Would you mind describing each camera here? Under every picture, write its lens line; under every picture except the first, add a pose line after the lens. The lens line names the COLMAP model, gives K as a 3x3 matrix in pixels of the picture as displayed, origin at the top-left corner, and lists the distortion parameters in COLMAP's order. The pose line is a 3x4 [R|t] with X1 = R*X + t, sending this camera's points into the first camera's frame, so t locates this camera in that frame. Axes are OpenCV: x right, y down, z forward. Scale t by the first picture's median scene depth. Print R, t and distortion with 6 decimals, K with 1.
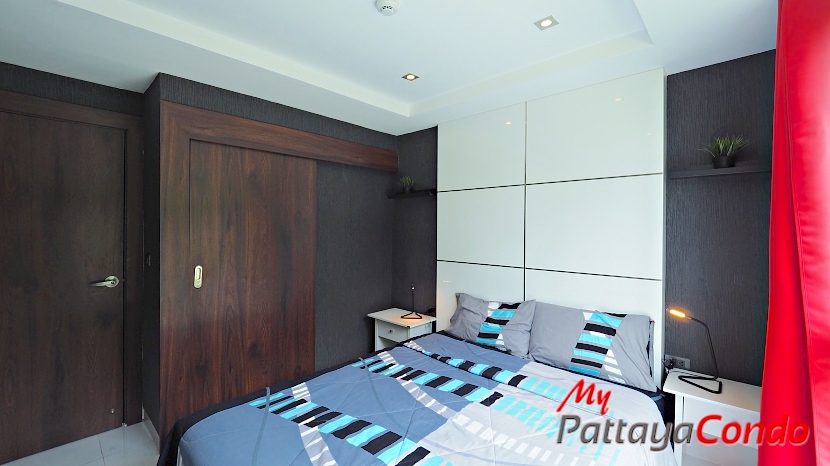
lens RADIAL K [[348.3, 0, 414.9], [0, 348.3, 229.5], [0, 0, 1]] dist [0.004806, -0.011430]
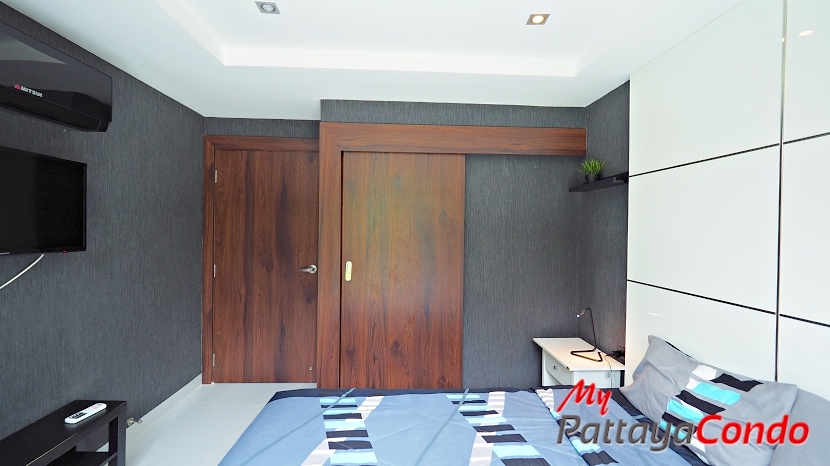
lens RADIAL K [[348.3, 0, 414.9], [0, 348.3, 229.5], [0, 0, 1]] dist [0.004806, -0.011430]
pose [[0.717402, 0.007669, -0.696618, 0.286067], [-0.012903, 0.999914, -0.002280, -0.000758], [0.696540, 0.010624, 0.717439, 0.294400]]
